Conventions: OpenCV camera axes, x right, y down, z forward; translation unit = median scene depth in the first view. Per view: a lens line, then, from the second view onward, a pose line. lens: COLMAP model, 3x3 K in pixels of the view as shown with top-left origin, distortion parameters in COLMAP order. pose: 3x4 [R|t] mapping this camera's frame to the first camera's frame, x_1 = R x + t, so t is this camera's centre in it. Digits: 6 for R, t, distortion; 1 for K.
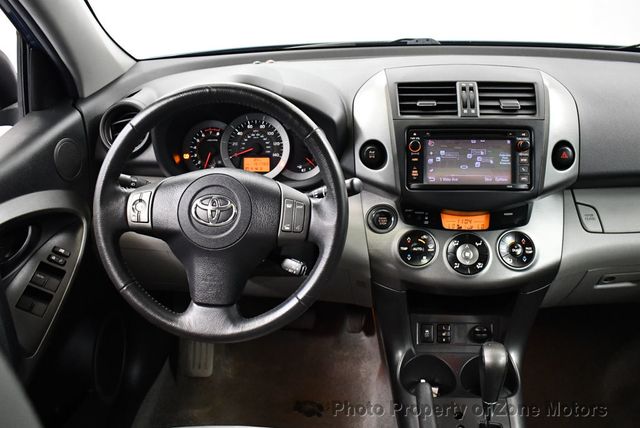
lens RADIAL K [[652.5, 0, 323.9], [0, 652.5, 209.8], [0, 0, 1]] dist [-0.086493, 0.000000]
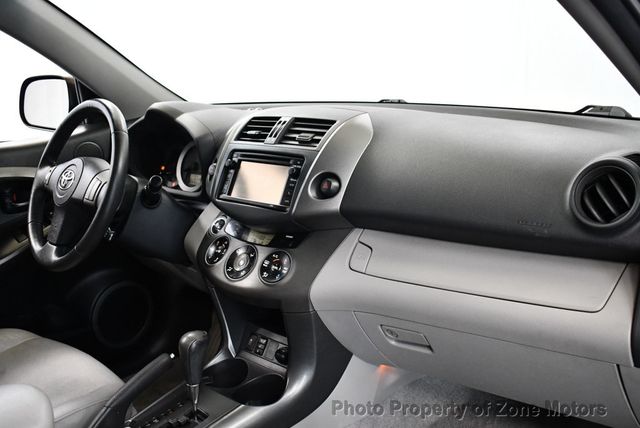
lens RADIAL K [[652.5, 0, 318.8], [0, 652.5, 214.1], [0, 0, 1]] dist [-0.086493, 0.000000]
pose [[0.781215, 0.141232, -0.608077, 0.953428], [-0.236292, 0.968495, -0.078629, 0.042421], [0.577815, 0.205110, 0.789975, 0.161391]]
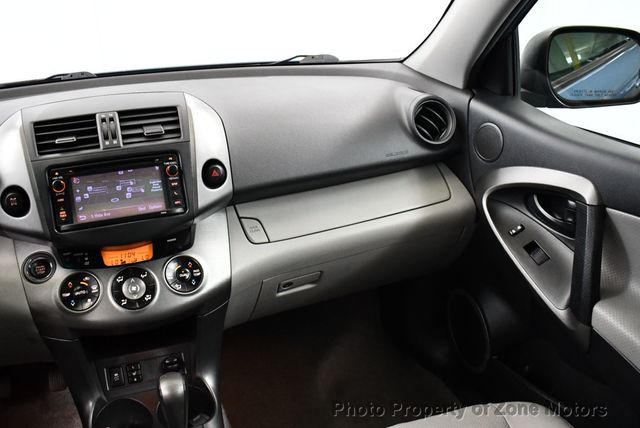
lens RADIAL K [[652.5, 0, 316.8], [0, 652.5, 214.5], [0, 0, 1]] dist [-0.086493, 0.000000]
pose [[0.919681, -0.154859, 0.360841, 0.133714], [0.168075, 0.985760, -0.005325, 0.010240], [-0.354878, 0.065546, 0.932612, -0.002269]]
